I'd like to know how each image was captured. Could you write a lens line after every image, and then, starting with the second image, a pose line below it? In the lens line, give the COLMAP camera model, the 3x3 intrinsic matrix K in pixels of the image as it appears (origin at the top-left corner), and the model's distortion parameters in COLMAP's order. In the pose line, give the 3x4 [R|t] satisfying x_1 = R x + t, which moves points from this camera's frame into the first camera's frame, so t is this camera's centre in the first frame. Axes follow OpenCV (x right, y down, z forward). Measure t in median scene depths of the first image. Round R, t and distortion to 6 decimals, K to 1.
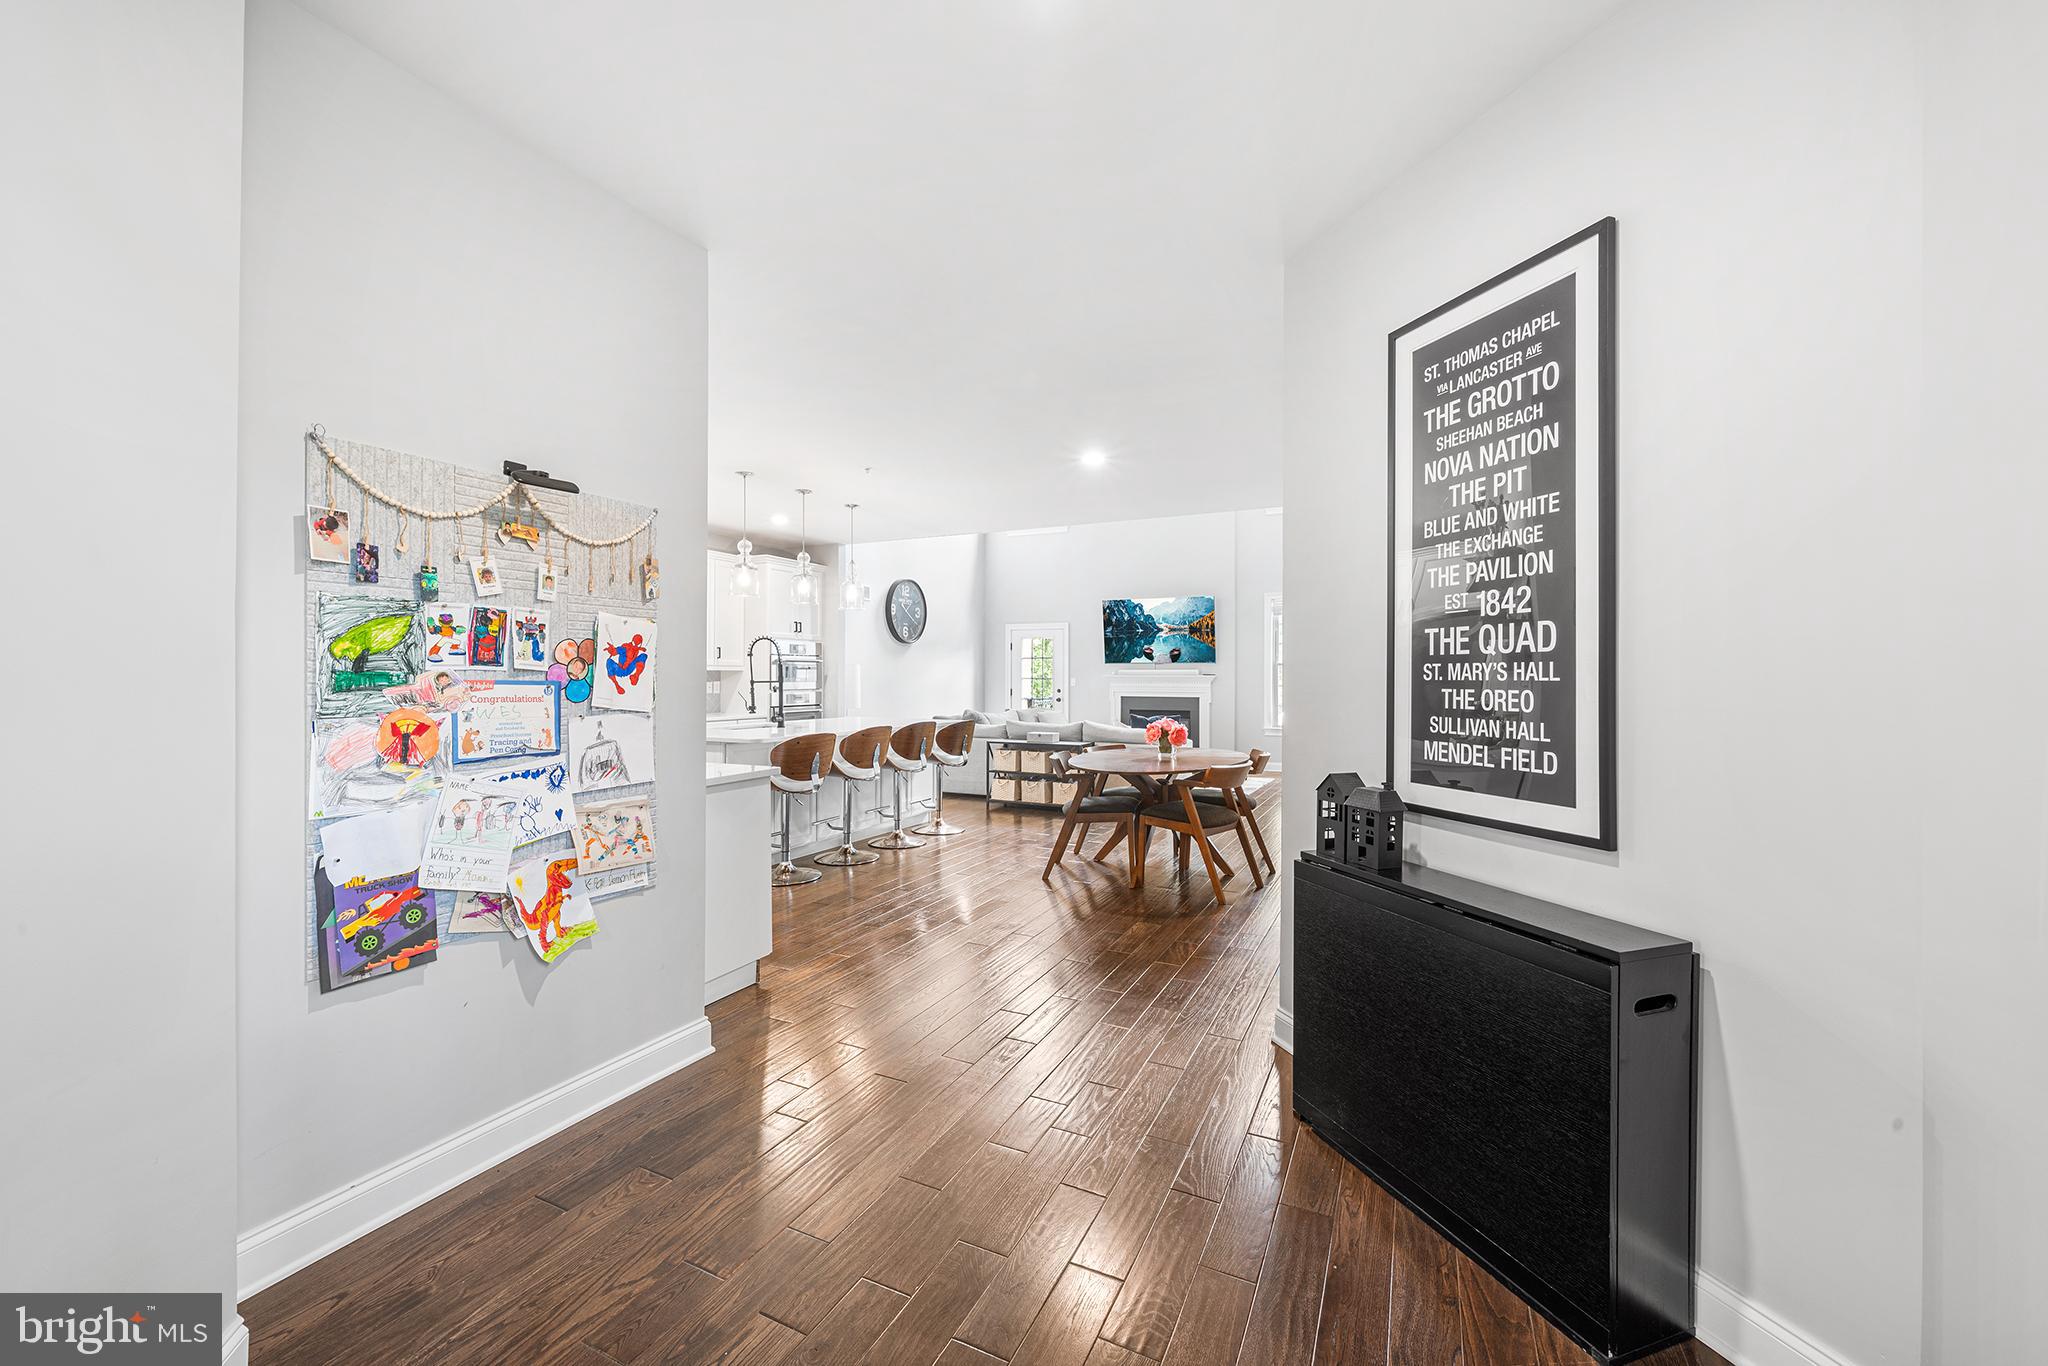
lens RADIAL K [[811.6, 0, 1018.1], [0, 811.6, 679.6], [0, 0, 1]] dist [-0.006860, 0.000332]
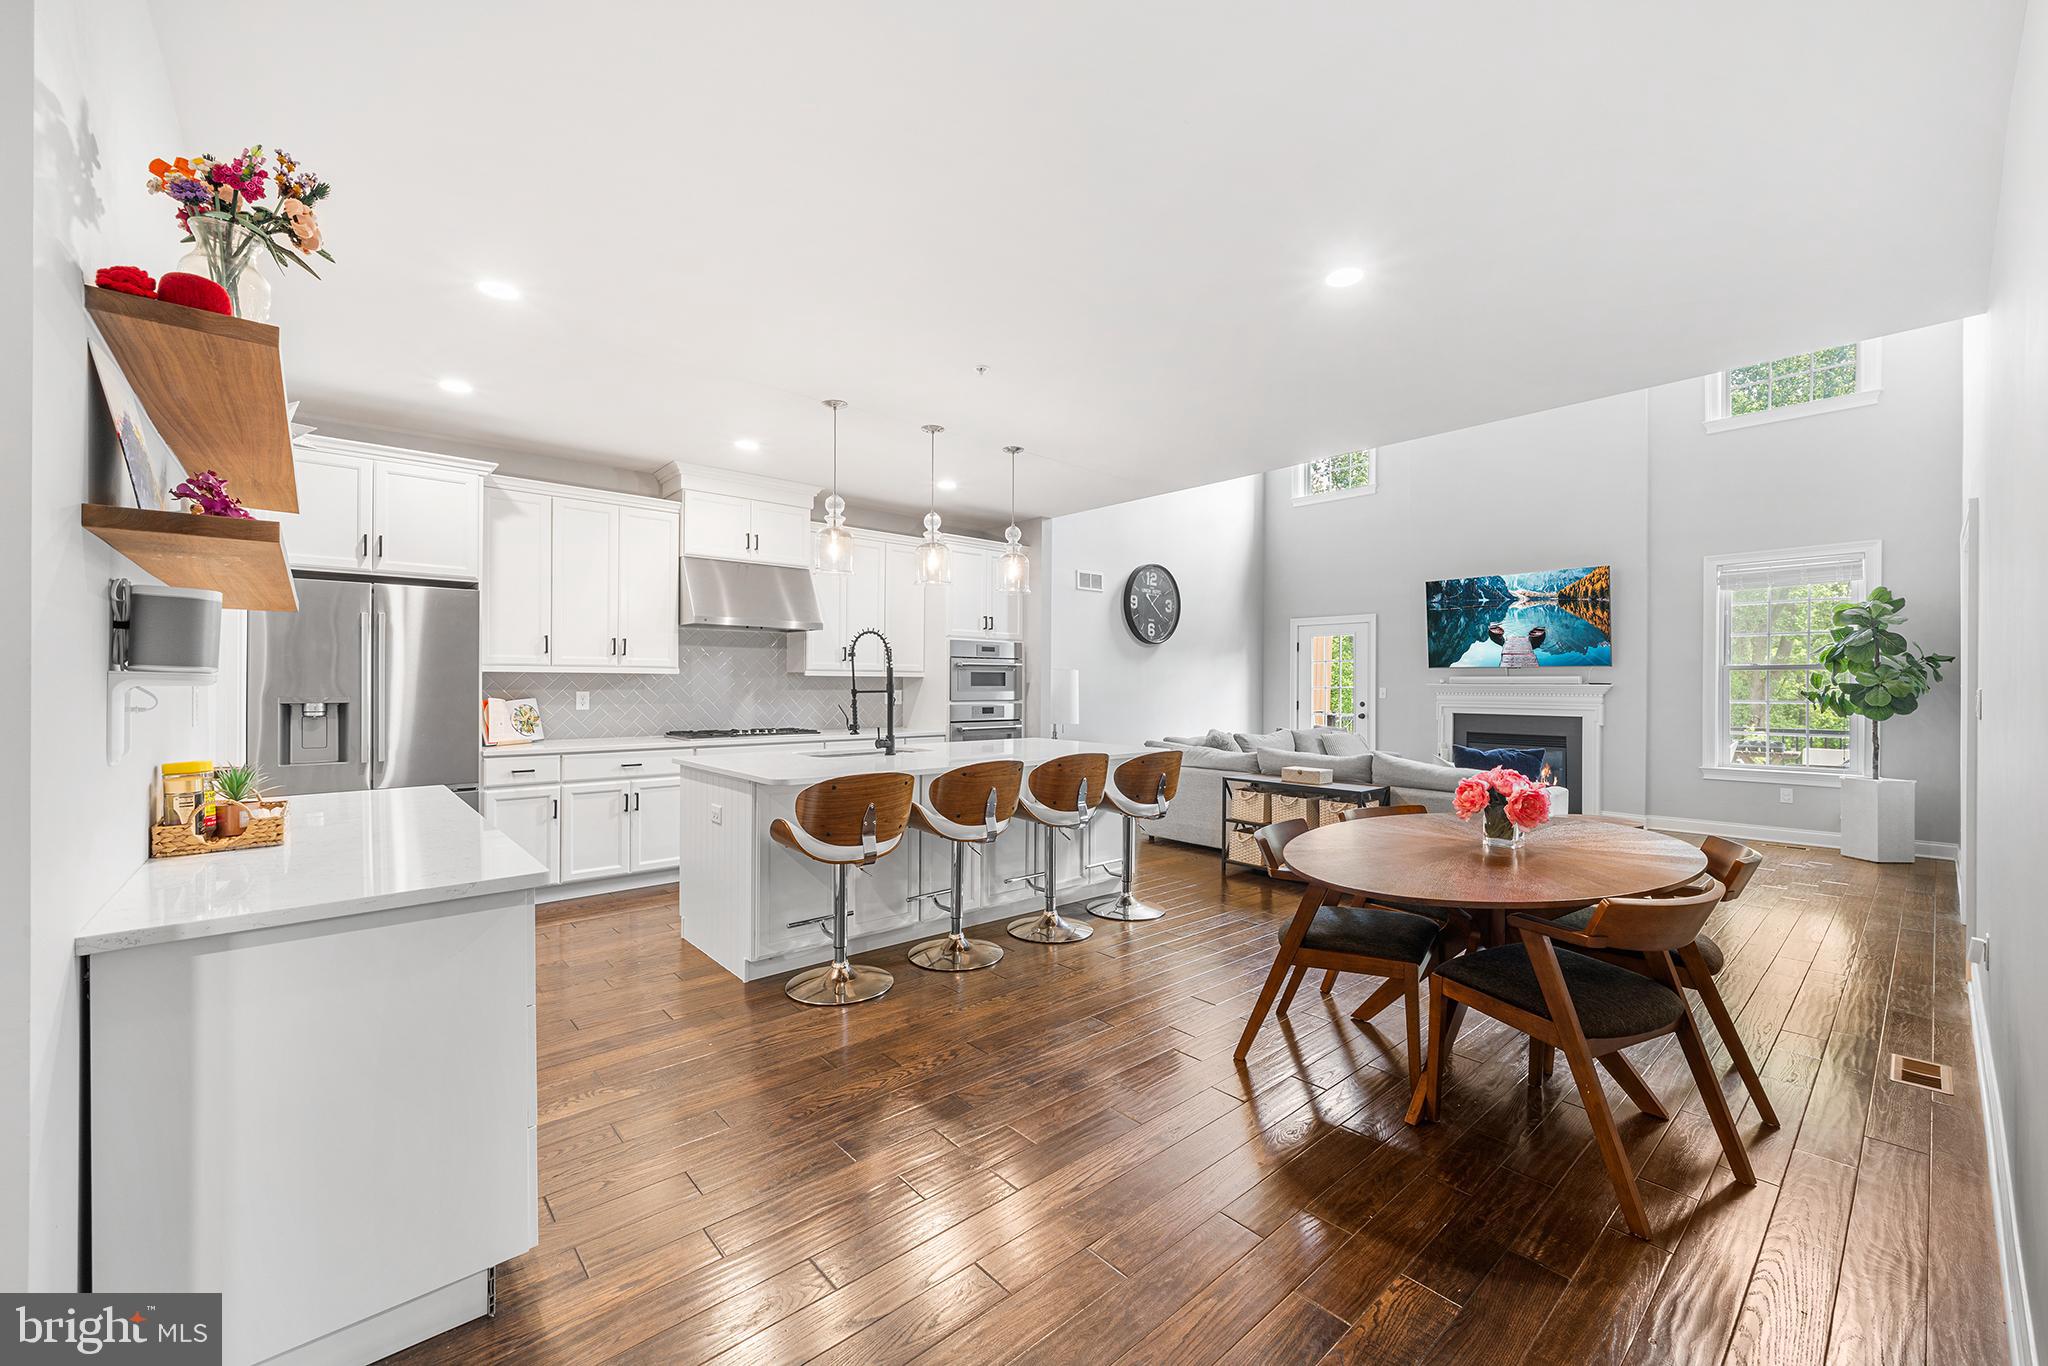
lens RADIAL K [[811.6, 0, 1017.0], [0, 811.6, 688.1], [0, 0, 1]] dist [-0.006860, 0.000332]
pose [[0.924178, 0.004134, -0.381939, 0.075870], [-0.004017, 0.999991, 0.001102, -0.001460], [0.381941, 0.000516, 0.924187, 0.331607]]
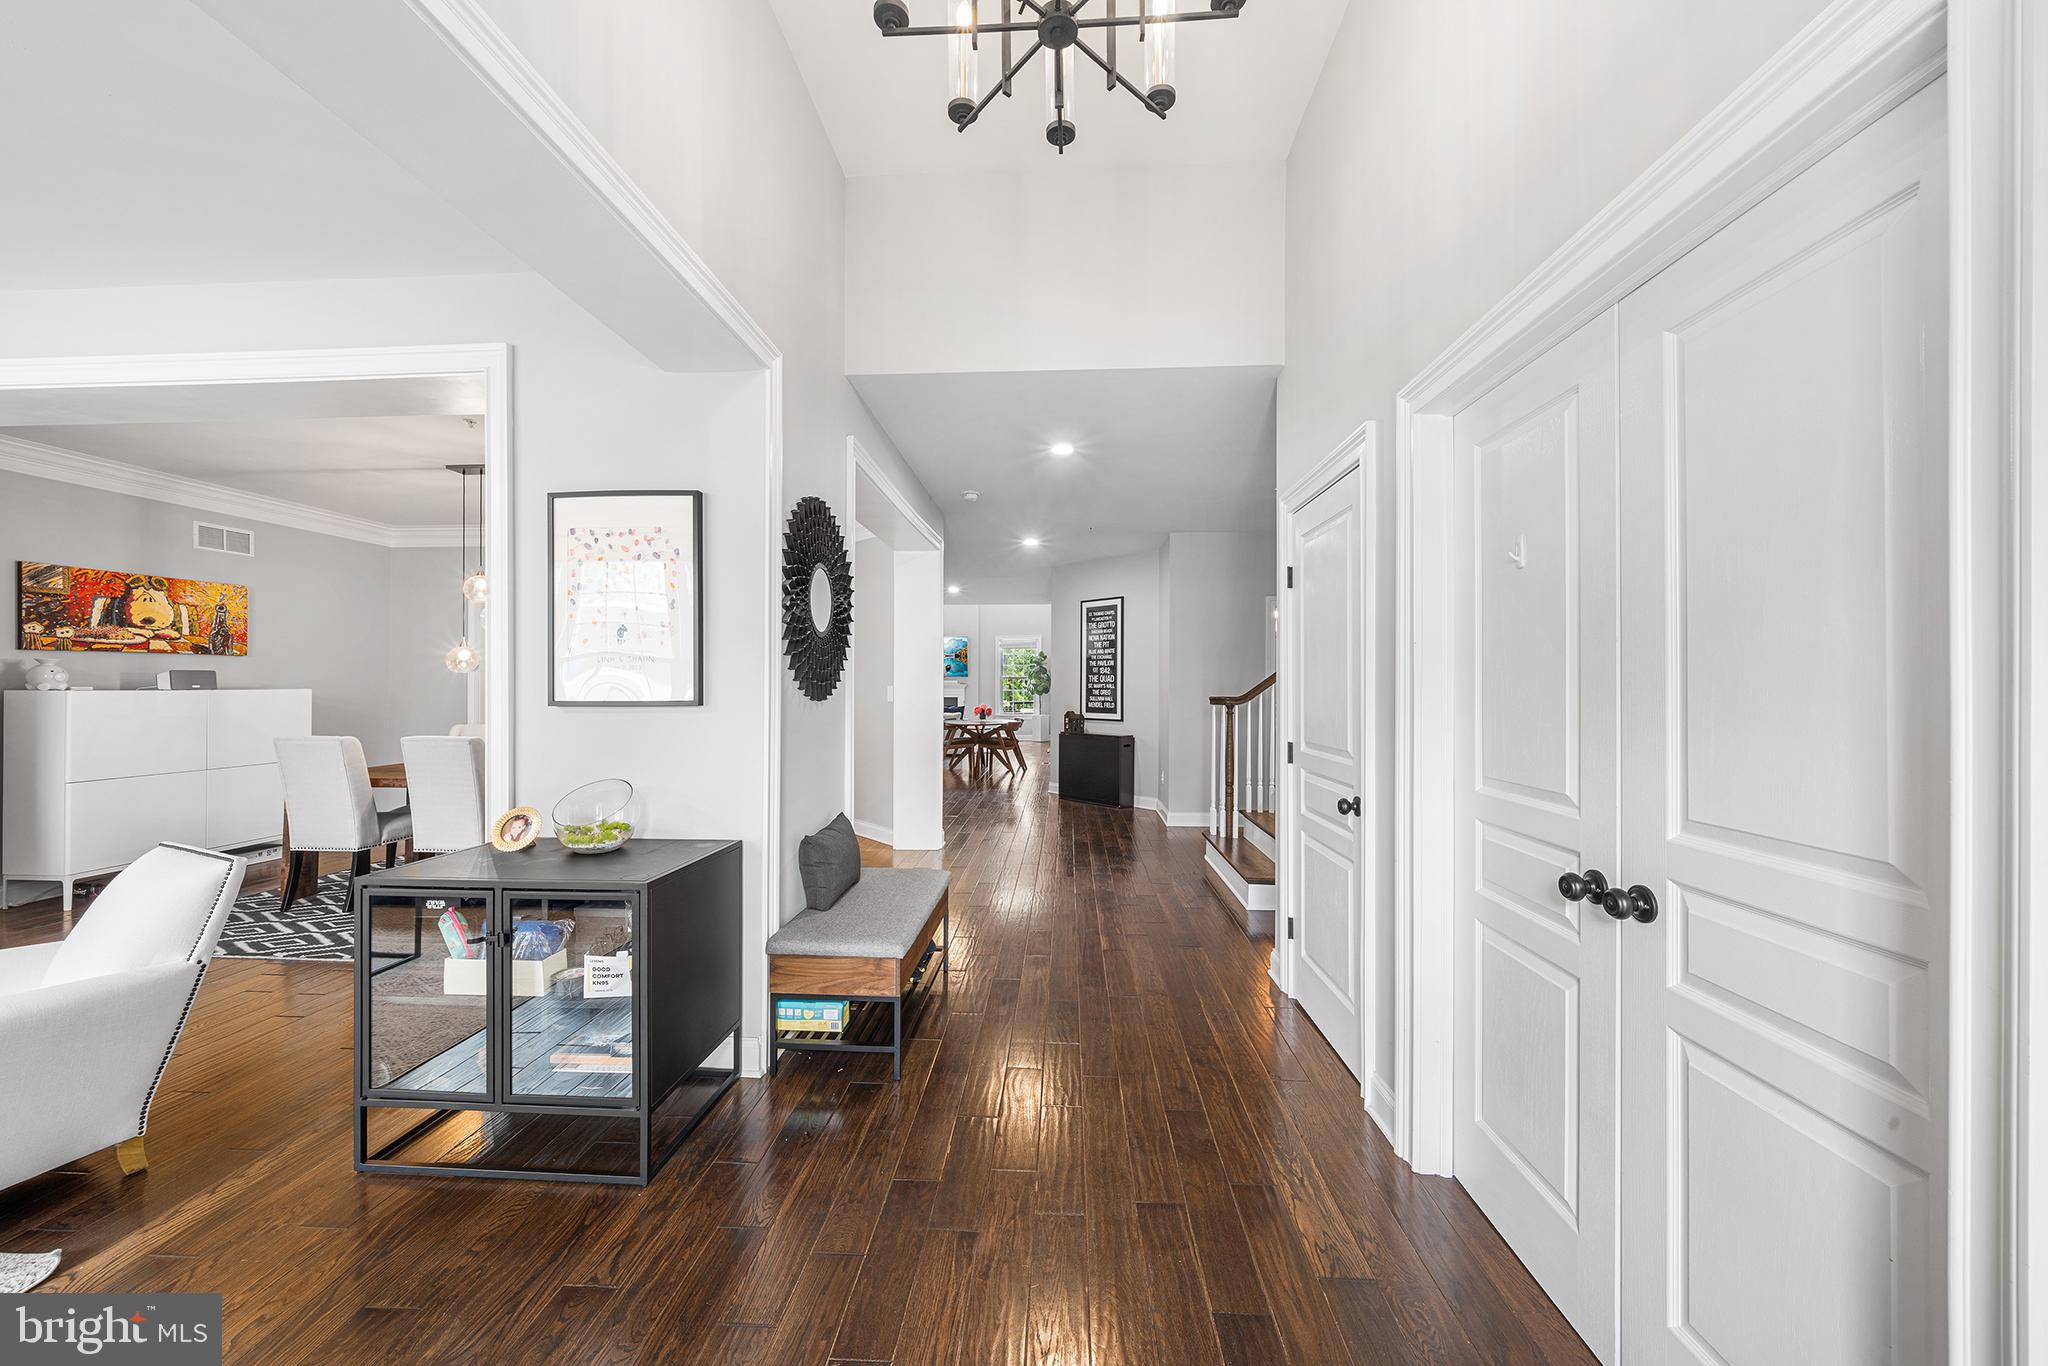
lens RADIAL K [[750.7, 0, 1009.0], [0, 750.7, 683.9], [0, 0, 1]] dist [-0.004916, 0.001011]
pose [[0.928962, 0.004472, 0.370149, -0.392551], [-0.003930, 0.999990, -0.002217, -0.002742], [-0.370155, 0.000604, 0.928970, -0.731027]]
